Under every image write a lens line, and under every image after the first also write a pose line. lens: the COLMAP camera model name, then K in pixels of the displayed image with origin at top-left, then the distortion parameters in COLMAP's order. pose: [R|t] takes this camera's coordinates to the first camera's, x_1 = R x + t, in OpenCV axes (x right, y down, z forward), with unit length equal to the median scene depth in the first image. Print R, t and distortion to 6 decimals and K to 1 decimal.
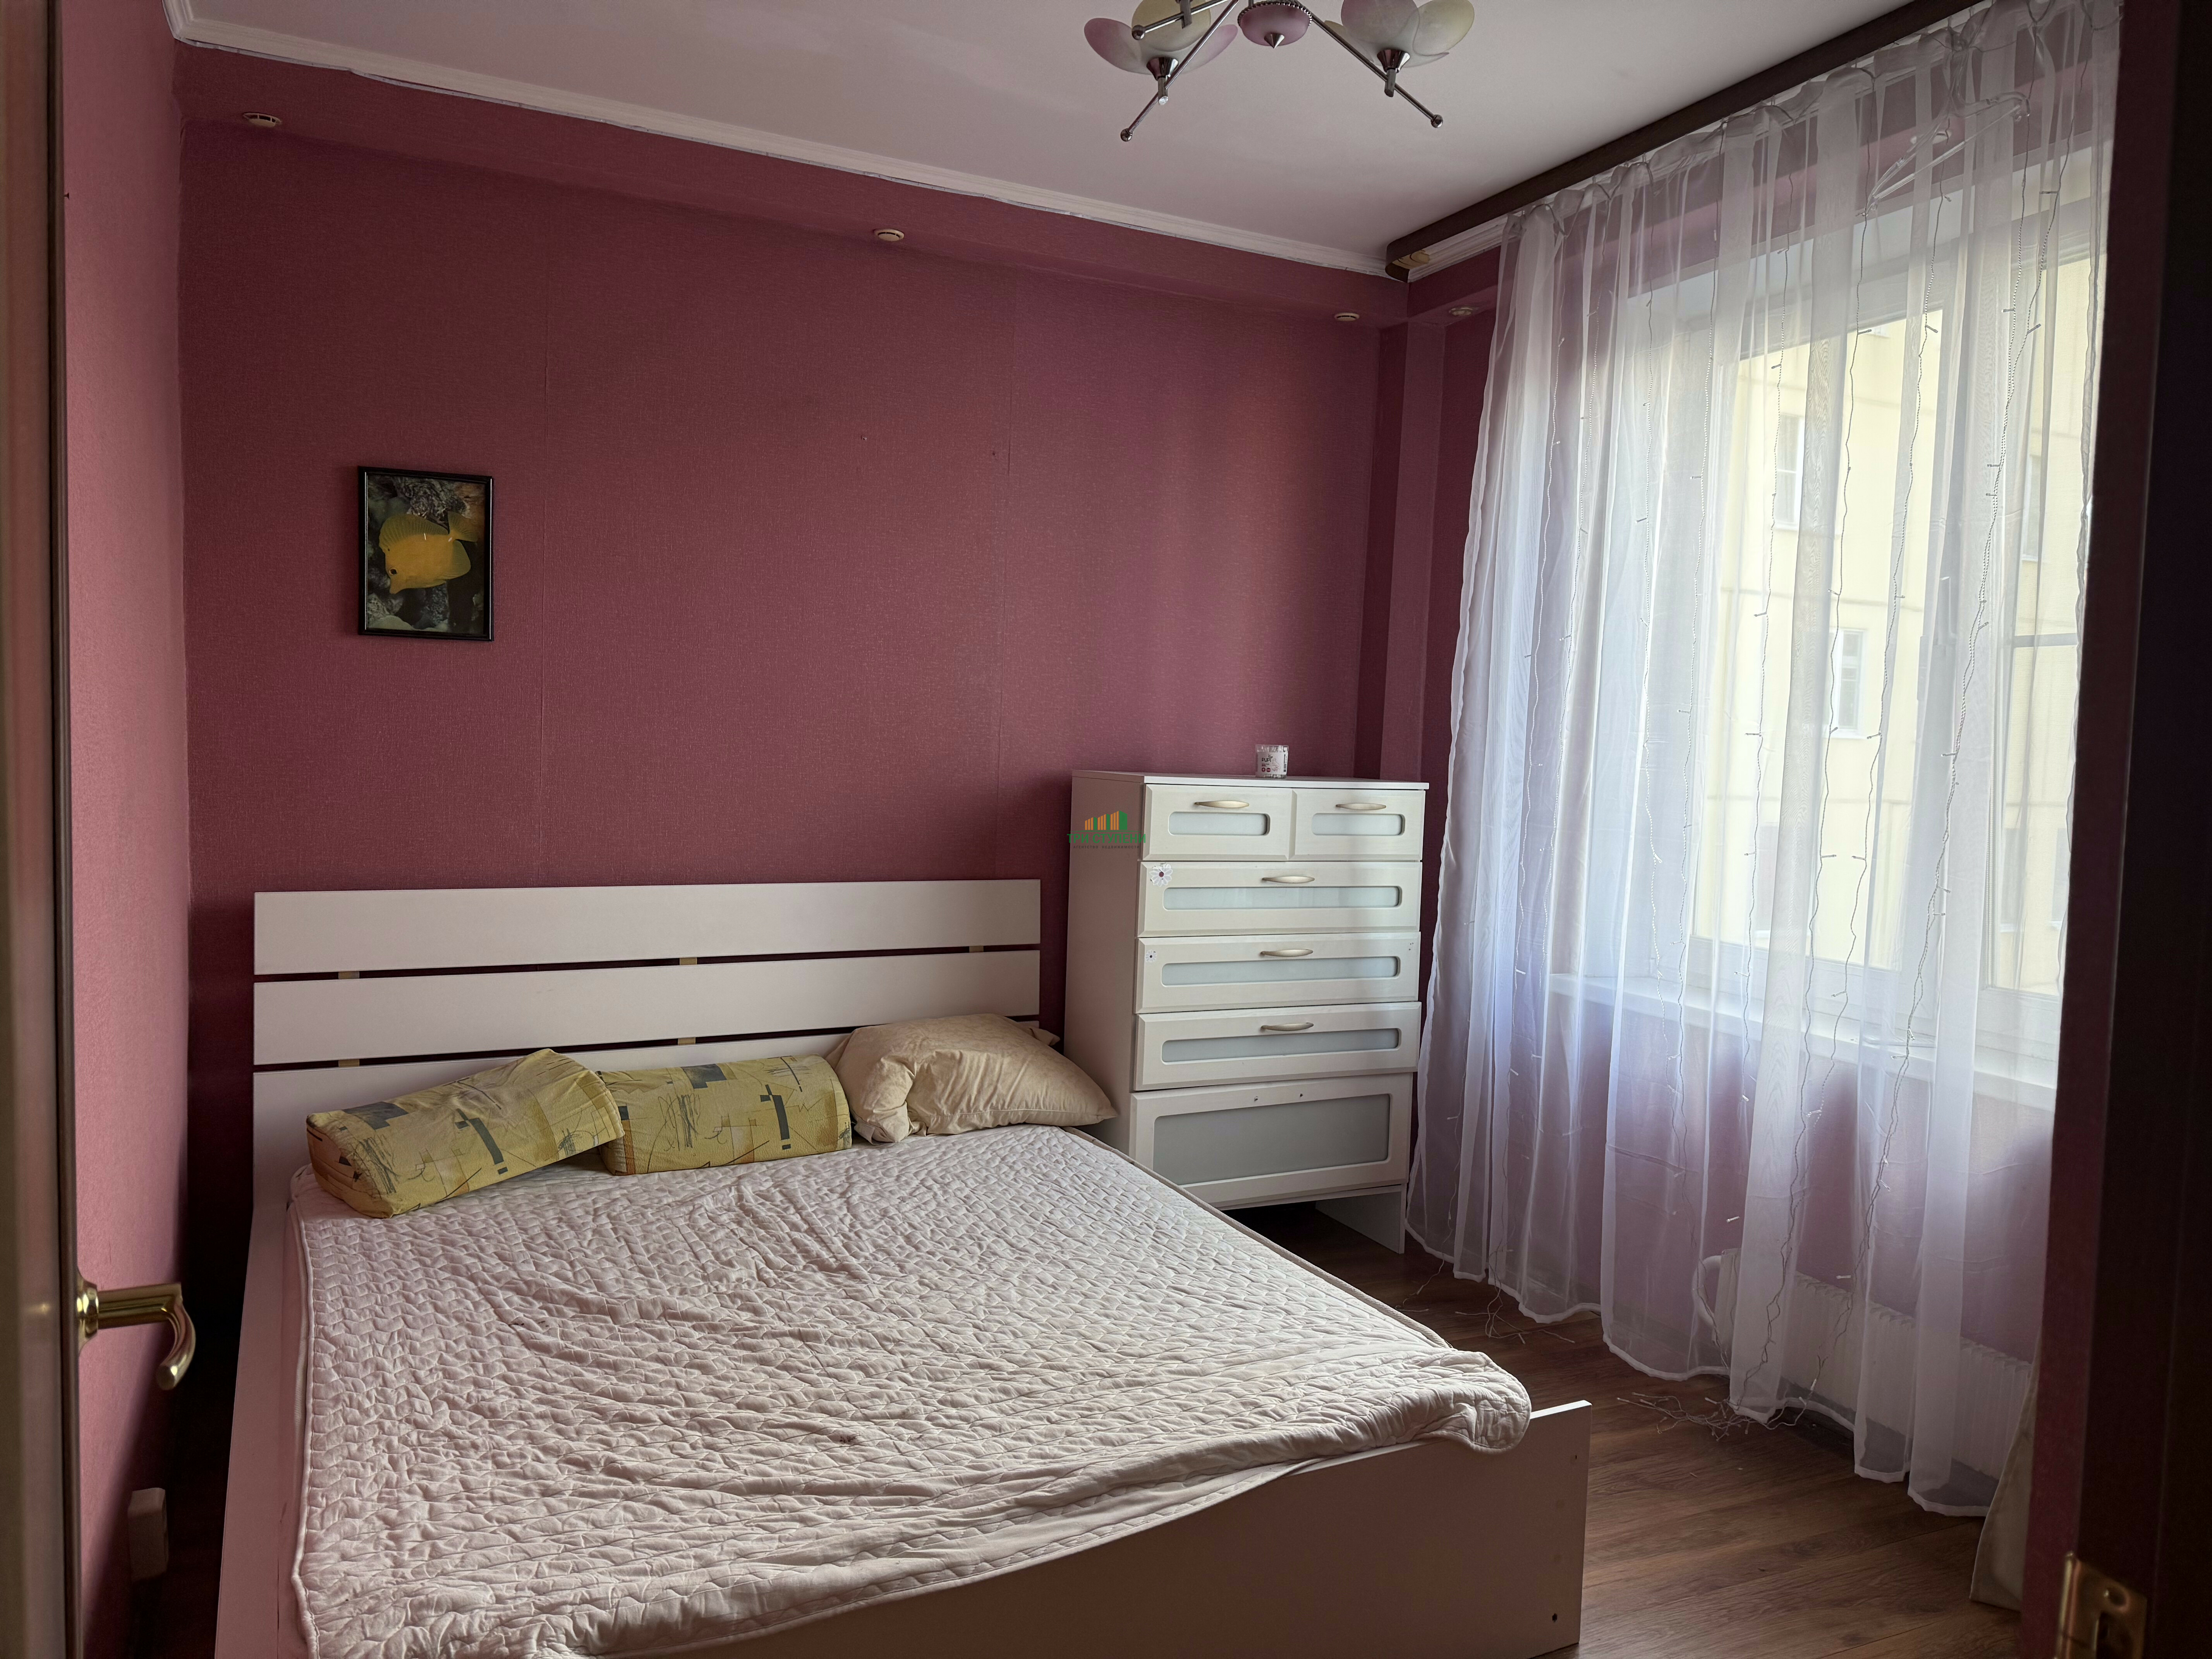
lens RADIAL K [[1554.5, 0, 1106.0], [0, 1554.5, 835.3], [0, 0, 1]] dist [0.002689, 0.000177]
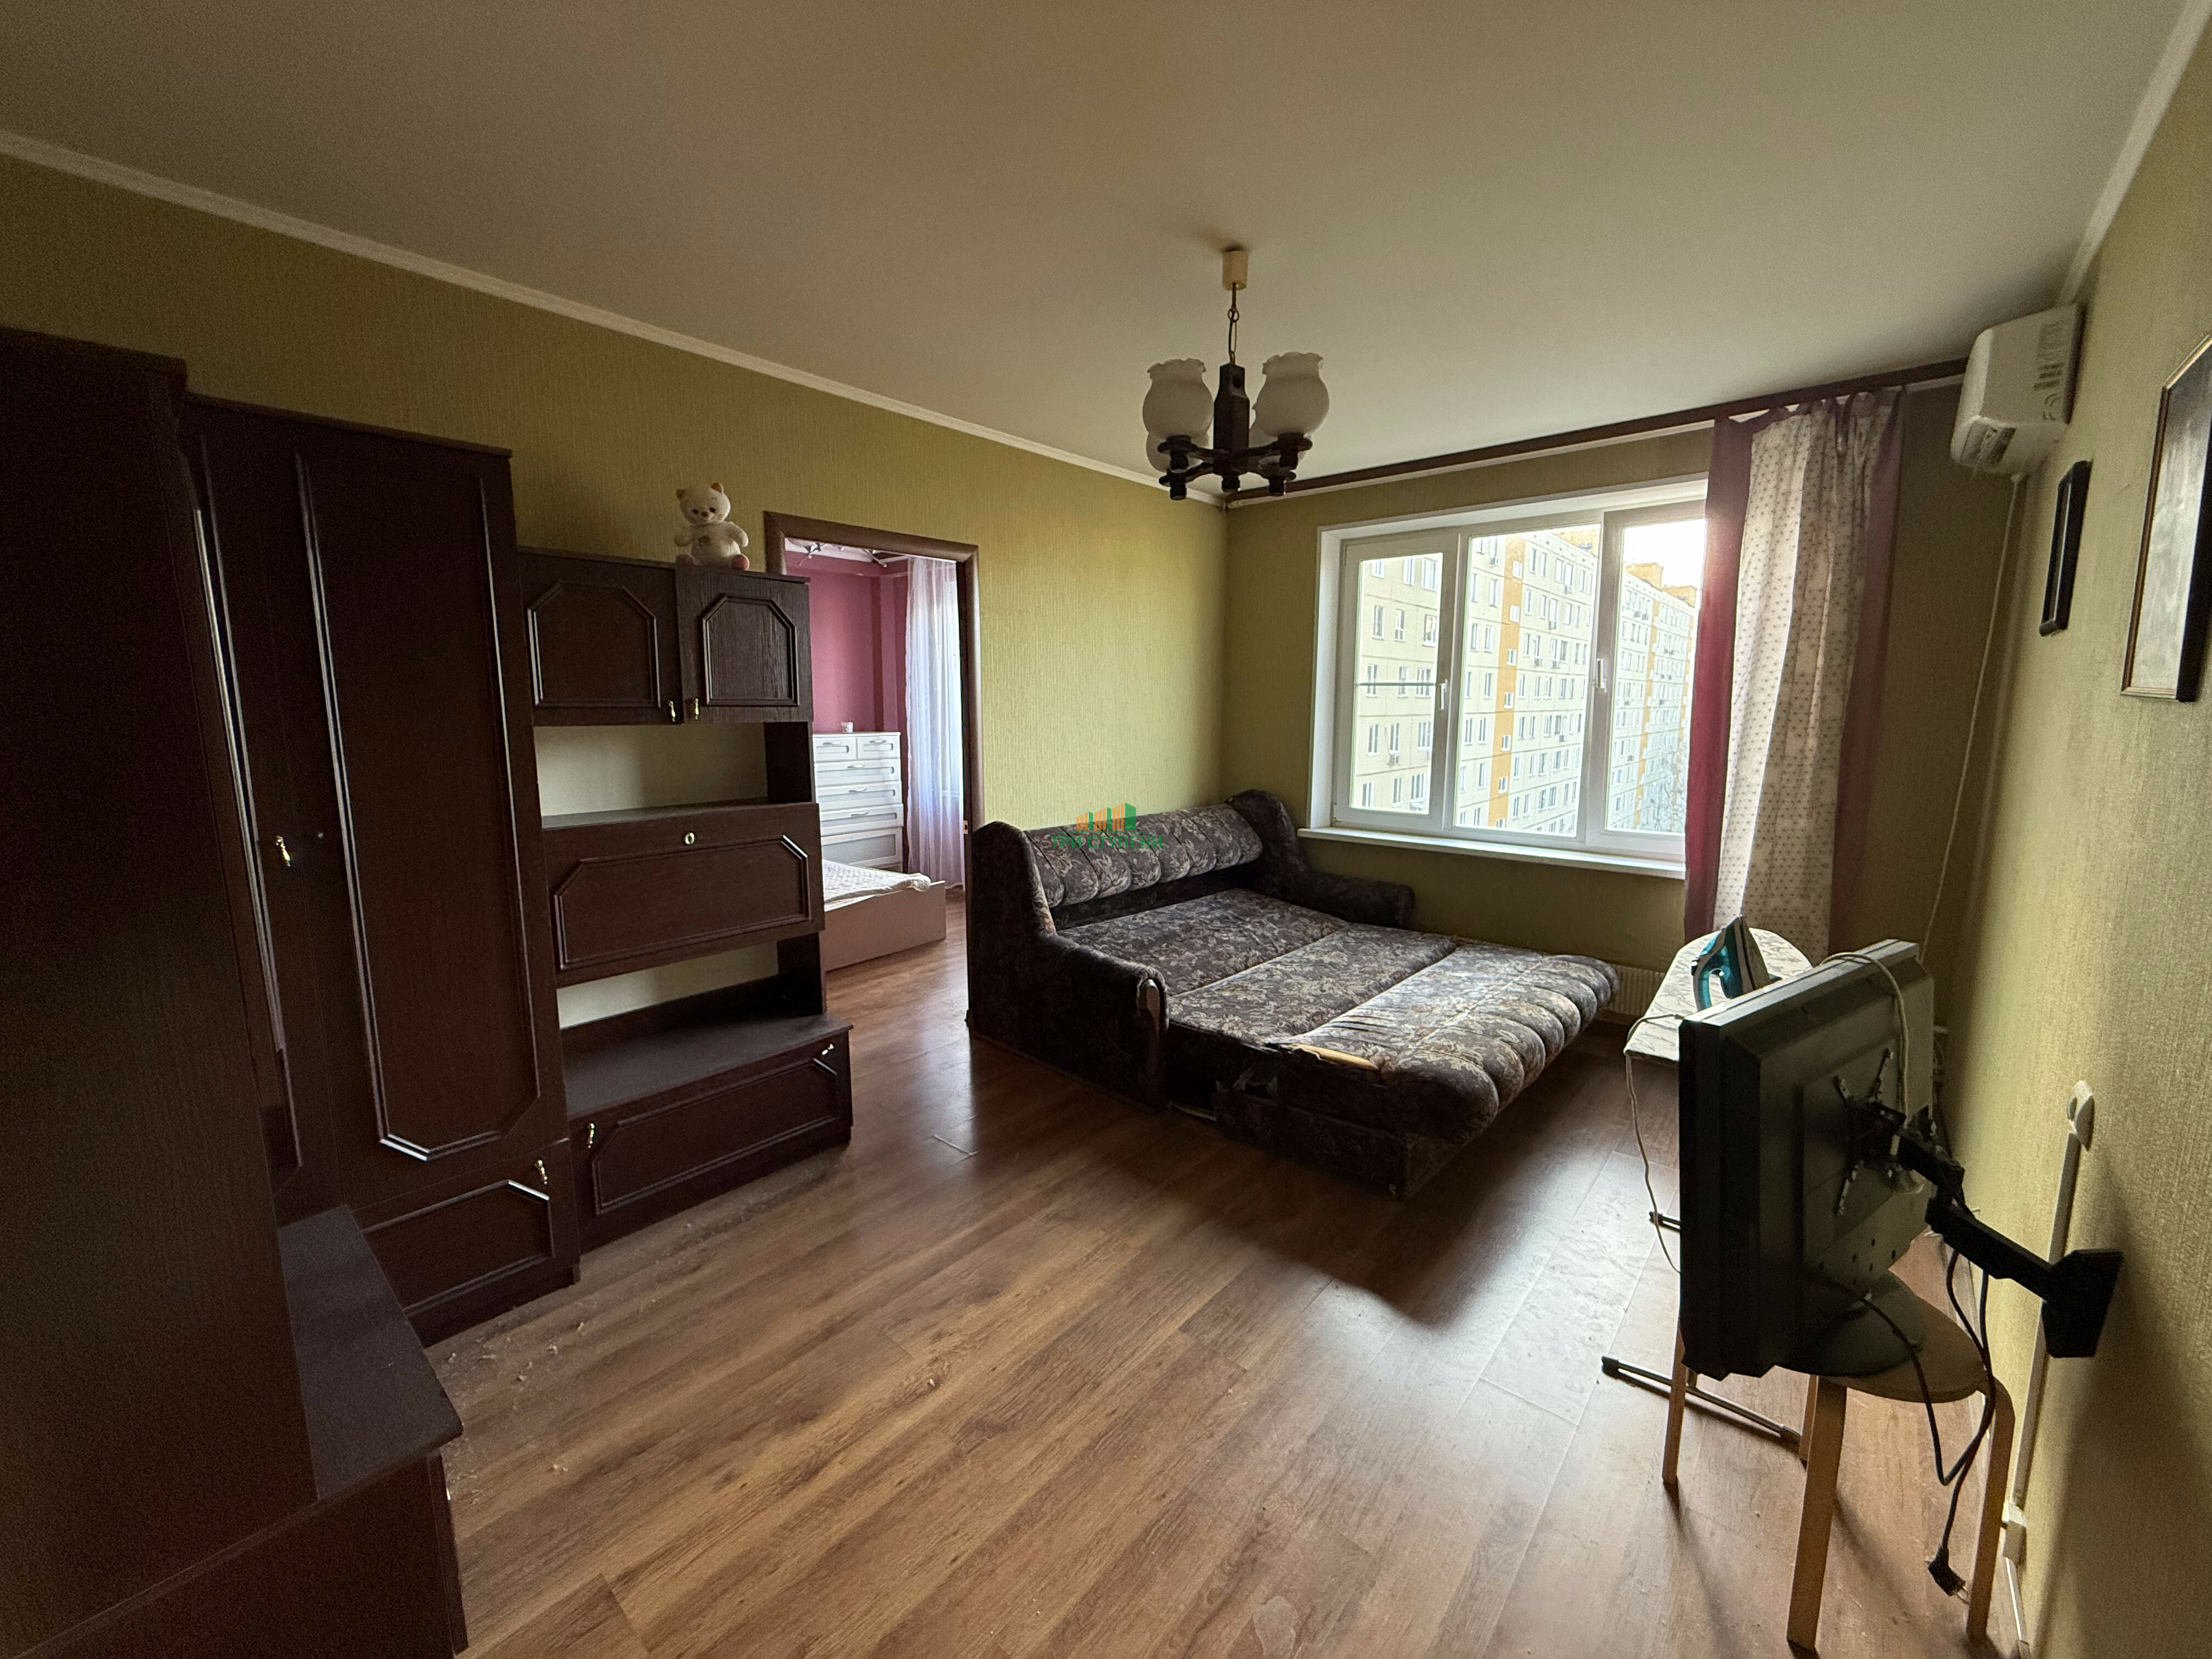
lens RADIAL K [[877.4, 0, 1102.6], [0, 877.4, 833.1], [0, 0, 1]] dist [-0.000333, 0.000376]
pose [[0.916001, -0.096739, 0.389338, -0.121617], [0.058366, 0.992301, 0.109238, -0.002311], [-0.396908, -0.077338, 0.914594, -0.765174]]
